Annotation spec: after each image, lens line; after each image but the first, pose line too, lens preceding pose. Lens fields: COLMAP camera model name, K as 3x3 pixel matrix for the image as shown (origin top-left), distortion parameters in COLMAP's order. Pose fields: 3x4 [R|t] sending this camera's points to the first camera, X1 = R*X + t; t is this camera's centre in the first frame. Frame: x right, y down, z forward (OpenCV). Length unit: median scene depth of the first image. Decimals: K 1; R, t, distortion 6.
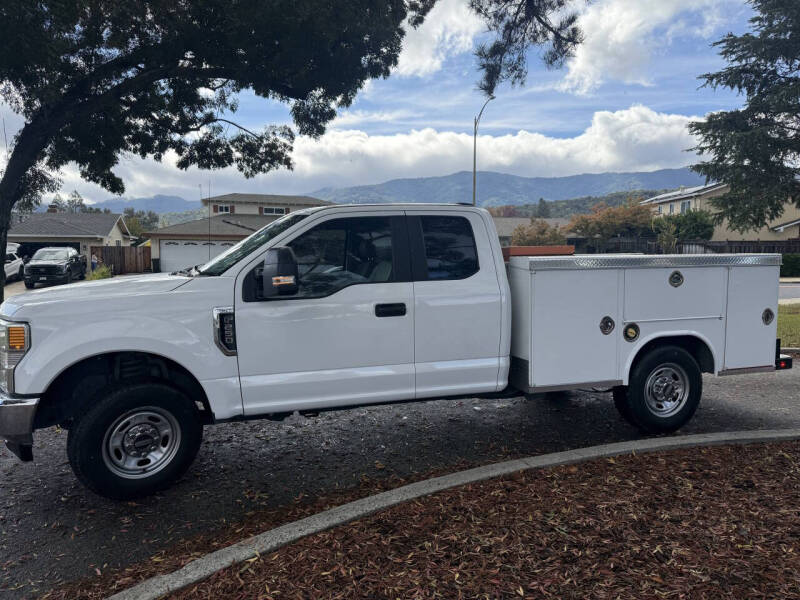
lens RADIAL K [[573.6, 0, 413.9], [0, 573.6, 295.3], [0, 0, 1]] dist [0.051808, -0.078726]
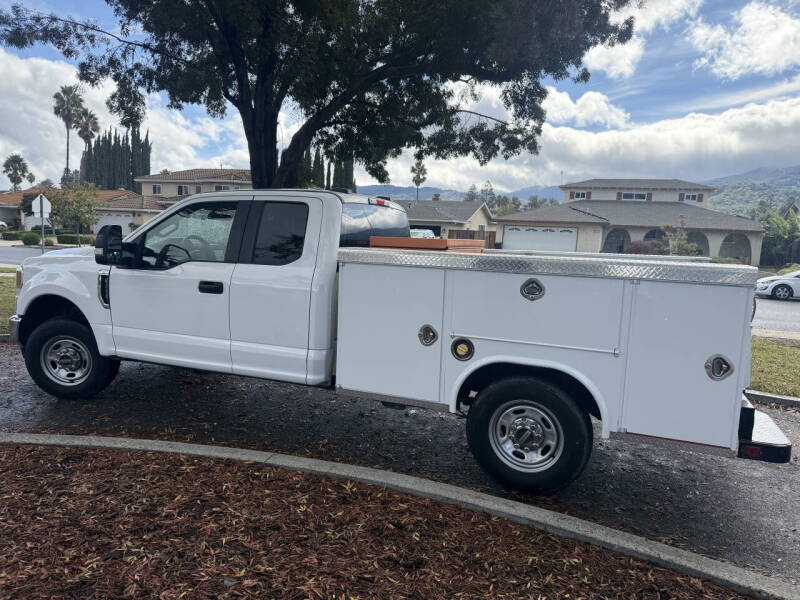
lens RADIAL K [[582.2, 0, 400.0], [0, 582.2, 300.0], [0, 0, 1]] dist [0.085606, -0.112742]
pose [[0.759389, 0.110917, -0.641113, 0.771650], [-0.093553, 0.993737, 0.061112, -0.042681], [0.643876, 0.013570, 0.765009, 0.304348]]
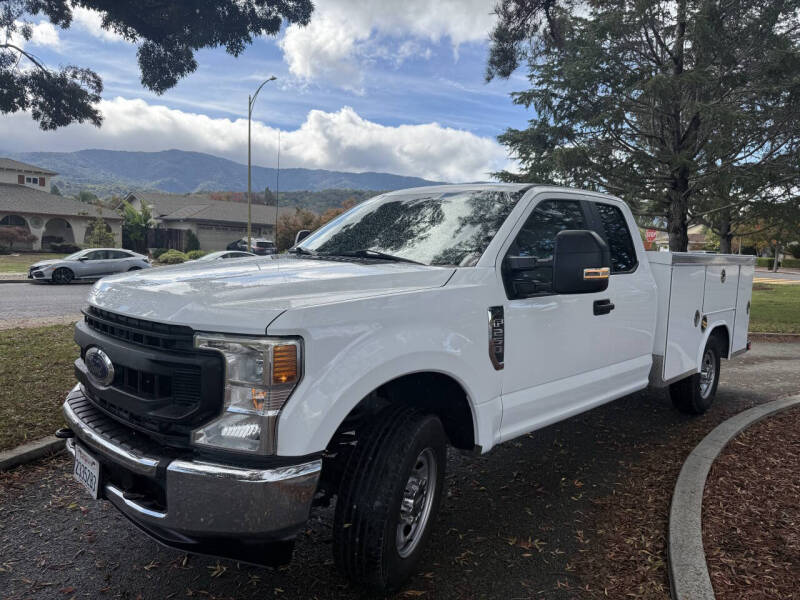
lens RADIAL K [[560.9, 0, 408.6], [0, 560.9, 300.6], [0, 0, 1]] dist [0.059912, -0.070632]
pose [[0.884365, -0.006748, 0.466747, -0.576996], [-0.006485, 0.999621, 0.026740, -0.004441], [-0.466751, -0.026675, 0.883986, 0.296709]]
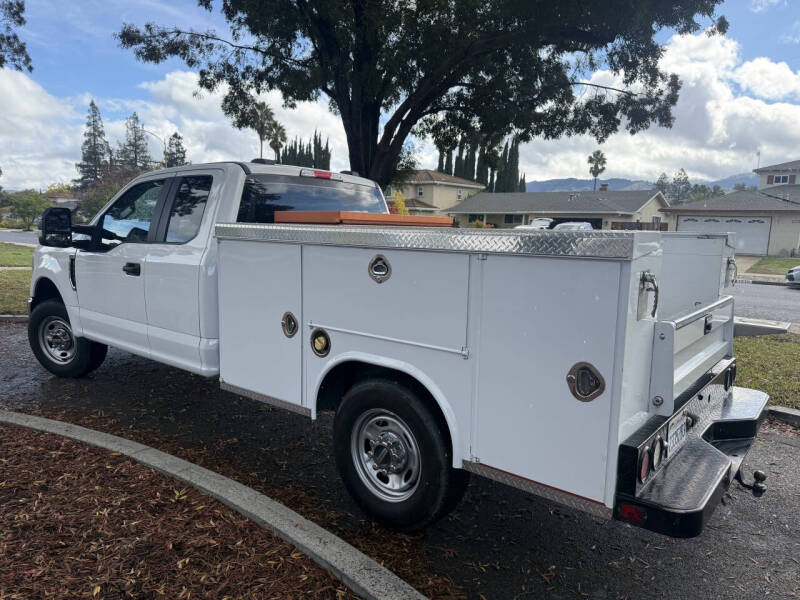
lens RADIAL K [[582.2, 0, 400.0], [0, 582.2, 300.0], [0, 0, 1]] dist [0.085606, -0.112742]
pose [[0.526557, 0.126480, -0.840678, 0.917927], [-0.090615, 0.991588, 0.092427, -0.050515], [0.845296, 0.027510, 0.533589, 0.676496]]
